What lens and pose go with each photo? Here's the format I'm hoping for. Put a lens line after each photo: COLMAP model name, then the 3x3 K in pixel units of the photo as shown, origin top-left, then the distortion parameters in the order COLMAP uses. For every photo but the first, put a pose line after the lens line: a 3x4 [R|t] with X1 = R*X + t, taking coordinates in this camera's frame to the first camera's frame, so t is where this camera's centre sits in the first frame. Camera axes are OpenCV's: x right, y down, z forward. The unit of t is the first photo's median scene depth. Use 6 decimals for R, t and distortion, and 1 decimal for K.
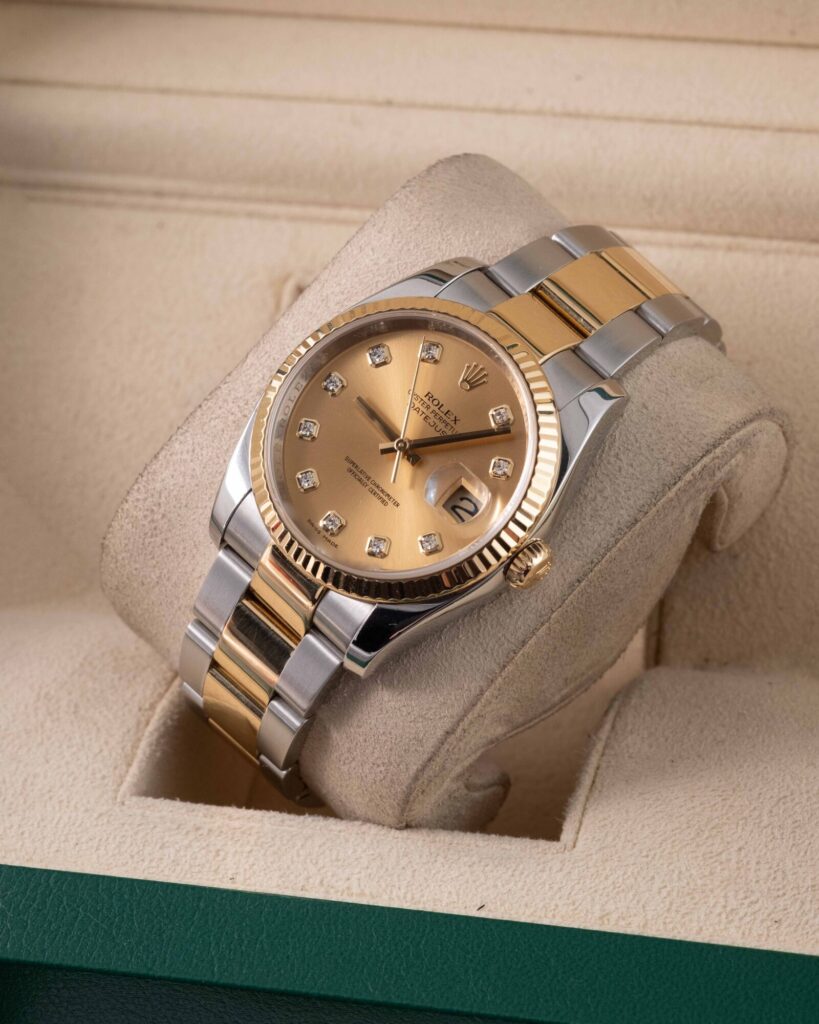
lens RADIAL K [[4885.1, 0, 410.0], [0, 4885.1, 438.1], [0, 0, 1]] dist [0.225559, 4.652519]
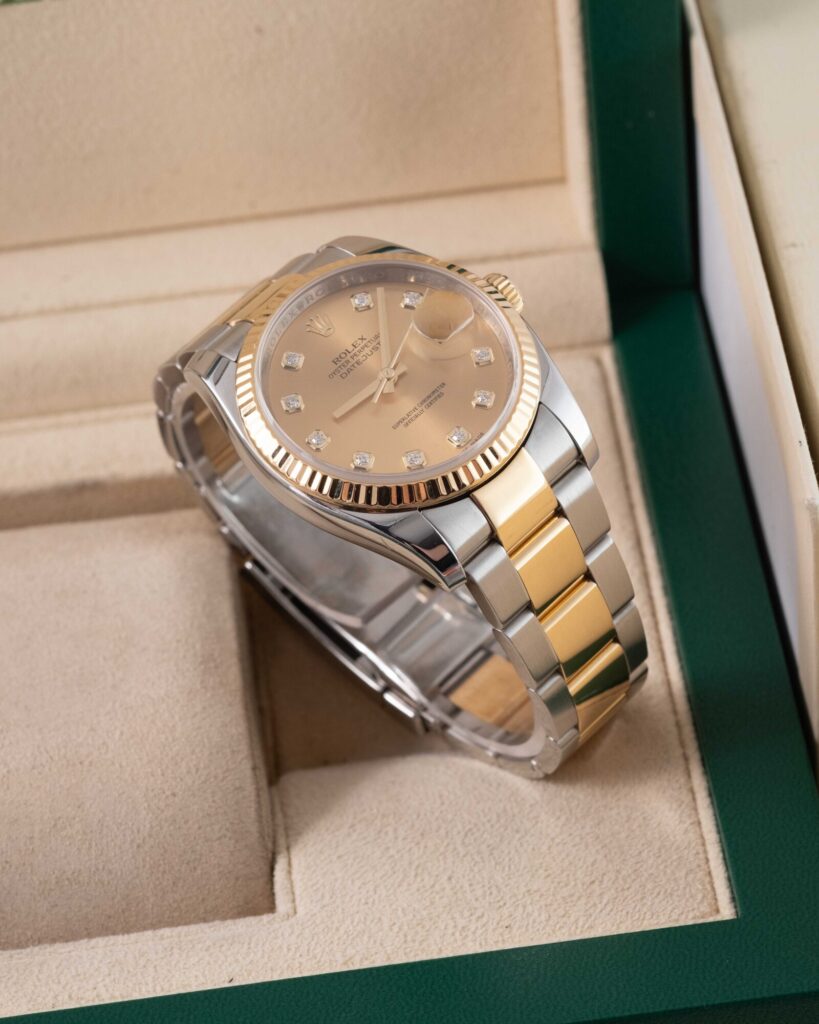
lens RADIAL K [[4885.1, 0, 410.0], [0, 4885.1, 438.1], [0, 0, 1]] dist [0.225559, 4.652519]
pose [[0.938832, -0.165614, 0.301938, -0.242476], [0.213891, 0.967575, -0.134344, 0.129913], [-0.269898, 0.190709, 0.943814, -0.024685]]
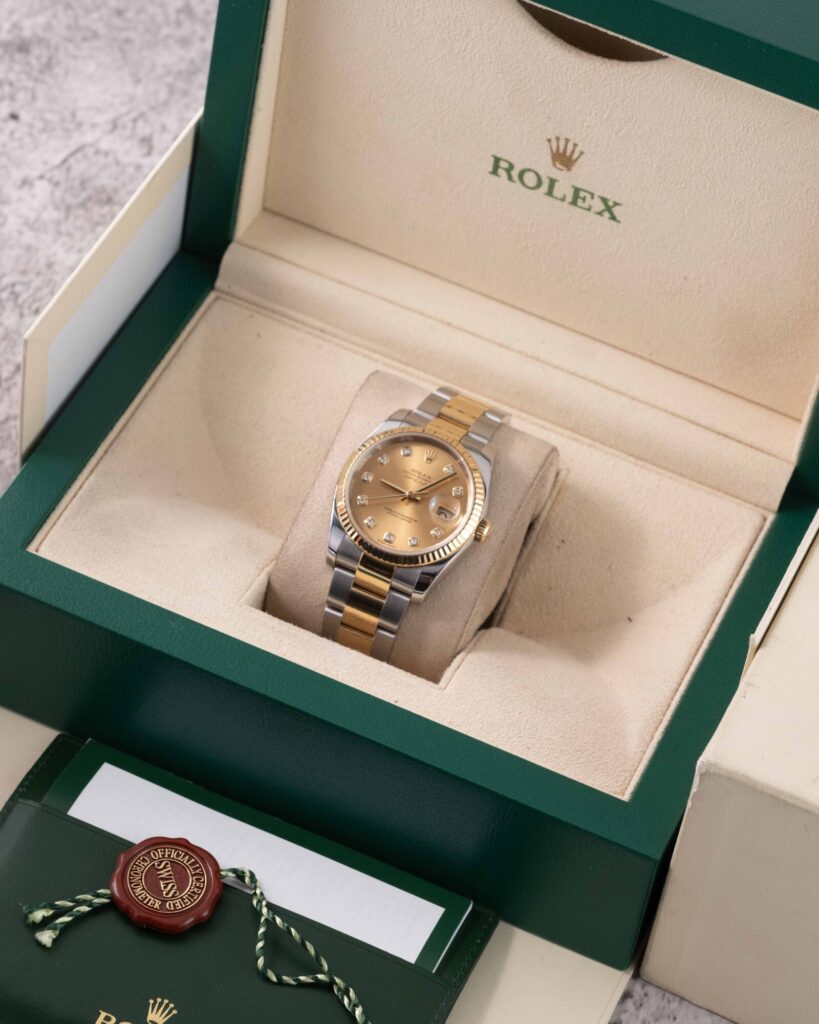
lens RADIAL K [[4854.3, 0, 409.5], [0, 4854.3, 512.0], [0, 0, 1]] dist [0.658687, -0.798250]
pose [[0.946919, 0.310423, 0.083557, -0.176875], [-0.307519, 0.950432, -0.045950, 0.110168], [-0.093679, 0.017816, 0.995443, -1.067562]]
